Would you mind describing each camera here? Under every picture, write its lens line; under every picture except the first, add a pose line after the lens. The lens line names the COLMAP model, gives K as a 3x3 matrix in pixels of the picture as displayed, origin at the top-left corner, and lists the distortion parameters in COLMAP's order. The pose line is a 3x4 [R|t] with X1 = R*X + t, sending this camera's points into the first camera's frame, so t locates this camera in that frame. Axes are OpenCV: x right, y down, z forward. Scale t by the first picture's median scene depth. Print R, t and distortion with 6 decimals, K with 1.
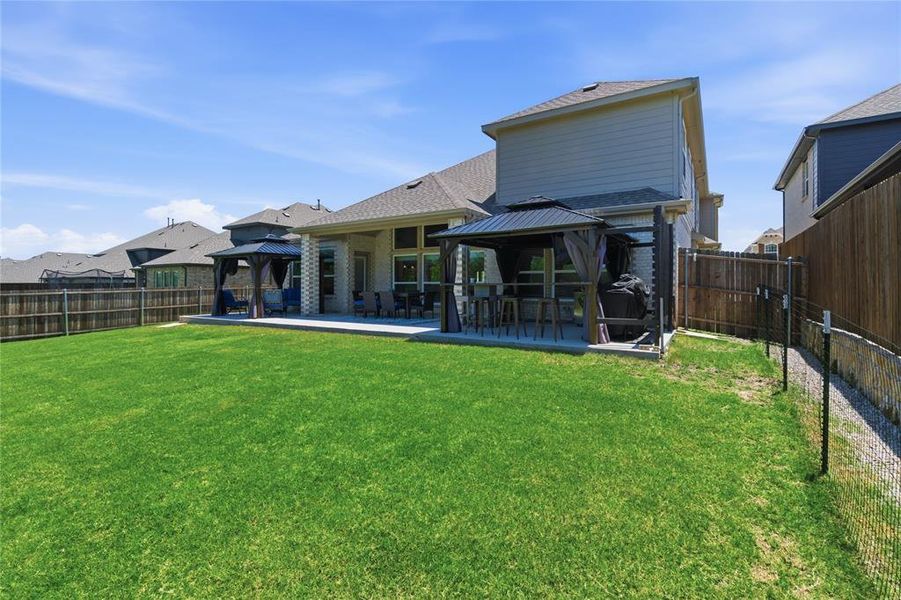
lens RADIAL K [[413.7, 0, 450.0], [0, 413.7, 292.0], [0, 0, 1]] dist [-0.000063, -0.002480]
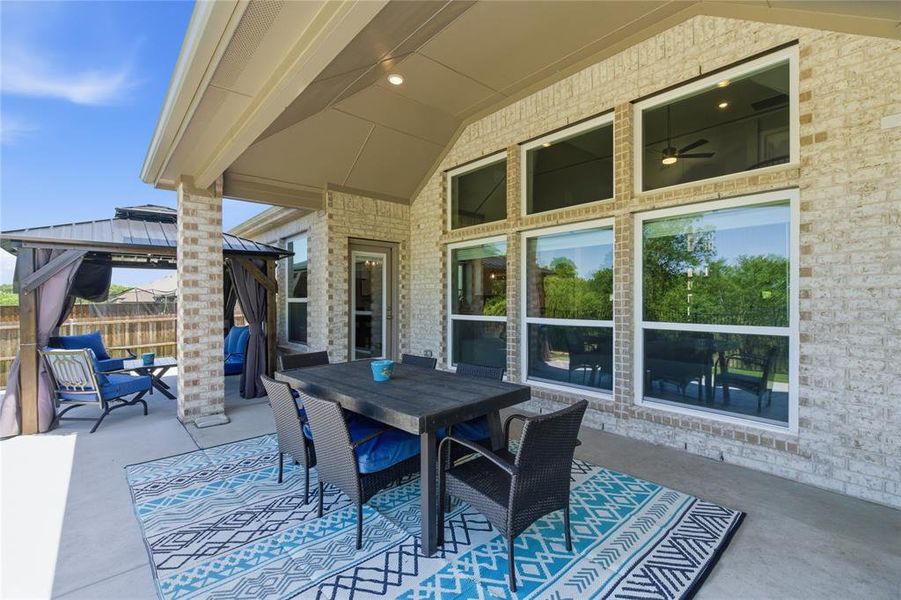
lens RADIAL K [[413.7, 0, 454.7], [0, 413.7, 302.8], [0, 0, 1]] dist [-0.000063, -0.002480]
pose [[0.960612, -0.002498, -0.277880, -0.028121], [0.001295, 0.999989, -0.004513, -0.039320], [0.277889, 0.003975, 0.960605, 0.727122]]
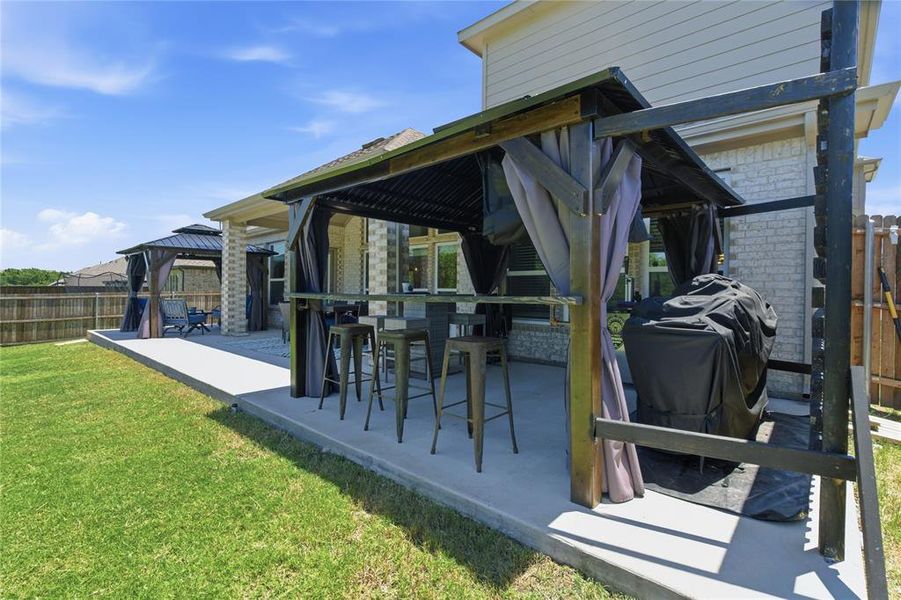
lens RADIAL K [[413.7, 0, 453.3], [0, 413.7, 296.1], [0, 0, 1]] dist [-0.000063, -0.002480]
pose [[0.985631, 0.010977, -0.168558, 0.159841], [-0.011709, 0.999926, -0.003344, -0.011967], [0.168509, 0.005270, 0.985686, 0.363585]]
